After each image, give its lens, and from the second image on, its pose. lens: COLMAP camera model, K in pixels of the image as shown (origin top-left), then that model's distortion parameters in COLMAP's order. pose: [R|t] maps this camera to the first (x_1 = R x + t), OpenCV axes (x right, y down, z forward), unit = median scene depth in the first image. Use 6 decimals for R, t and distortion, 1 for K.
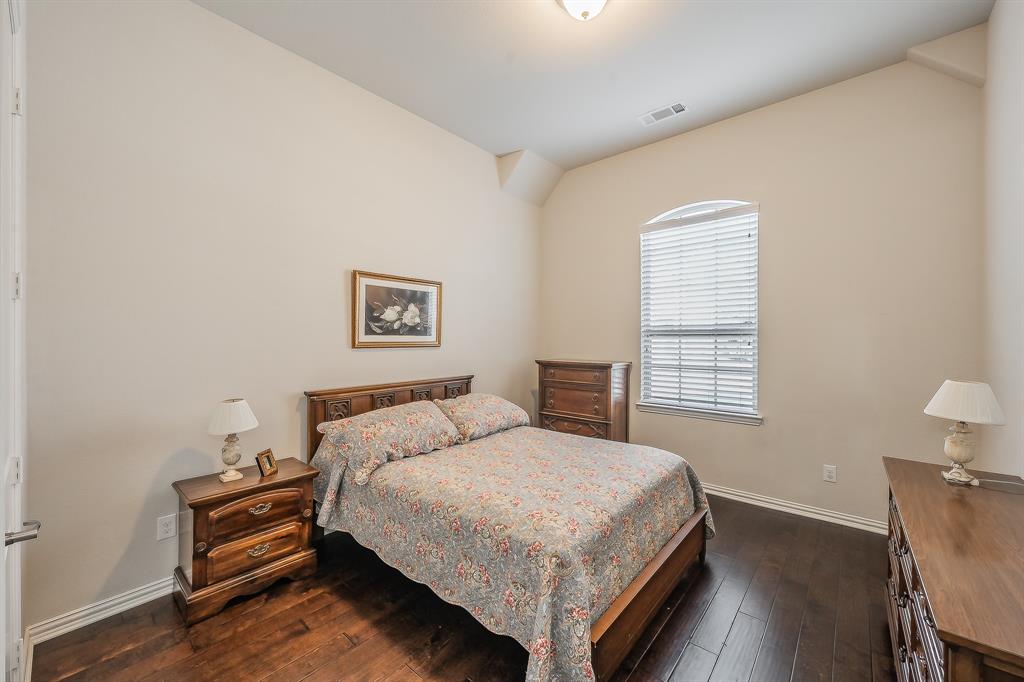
lens RADIAL K [[385.3, 0, 511.1], [0, 385.3, 335.7], [0, 0, 1]] dist [0.000488, 0.000011]
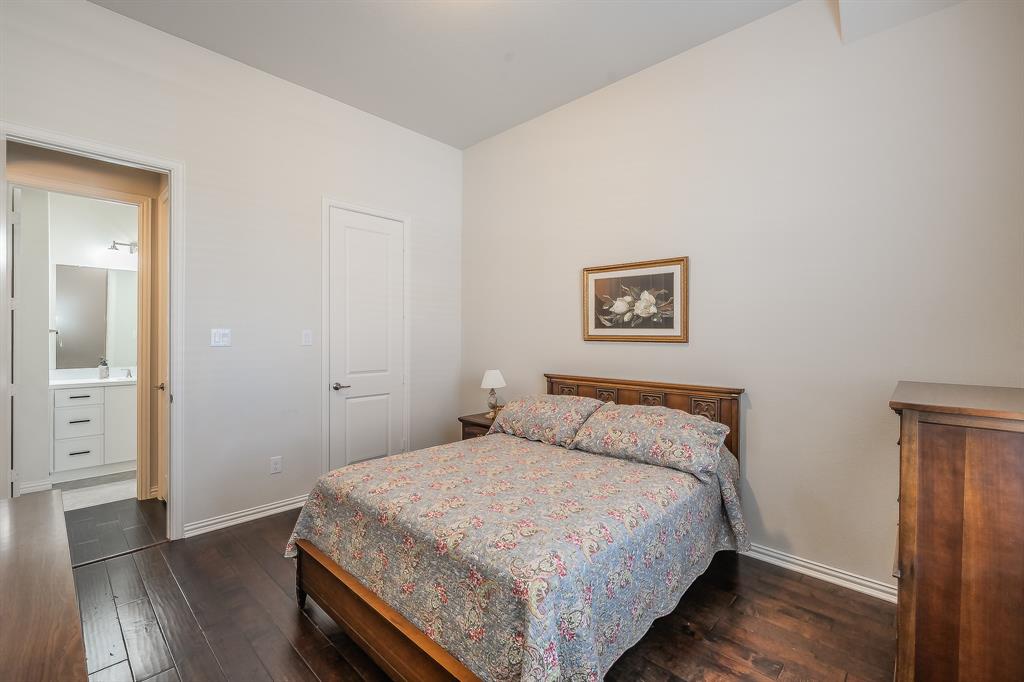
lens RADIAL K [[431.6, 0, 511.1], [0, 431.6, 339.5], [0, 0, 1]] dist [-0.000396, 0.000004]
pose [[-0.022448, 0.010495, -0.999693, 0.742477], [0.001892, 0.999944, 0.010455, 0.014469], [0.999746, -0.001657, -0.022467, 0.758943]]
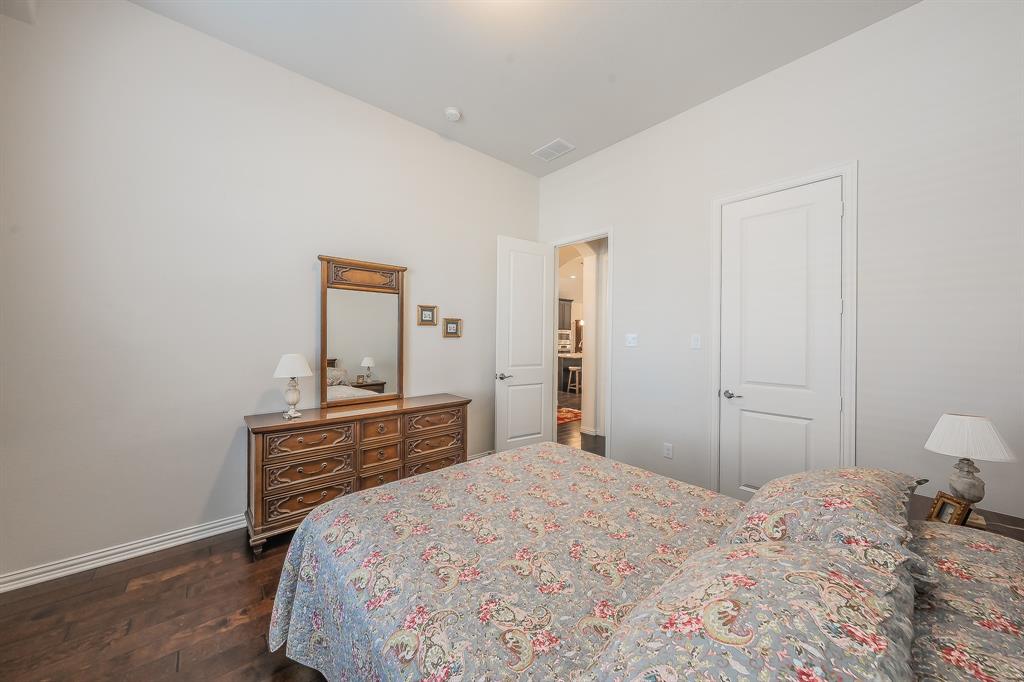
lens RADIAL K [[367.5, 0, 513.5], [0, 367.5, 336.2], [0, 0, 1]] dist [-0.009581, -0.000065]
pose [[-0.988637, 0.000196, 0.150324, 0.013563], [0.000531, 0.999997, 0.002189, 0.004463], [-0.150323, 0.002244, -0.988634, 1.243423]]
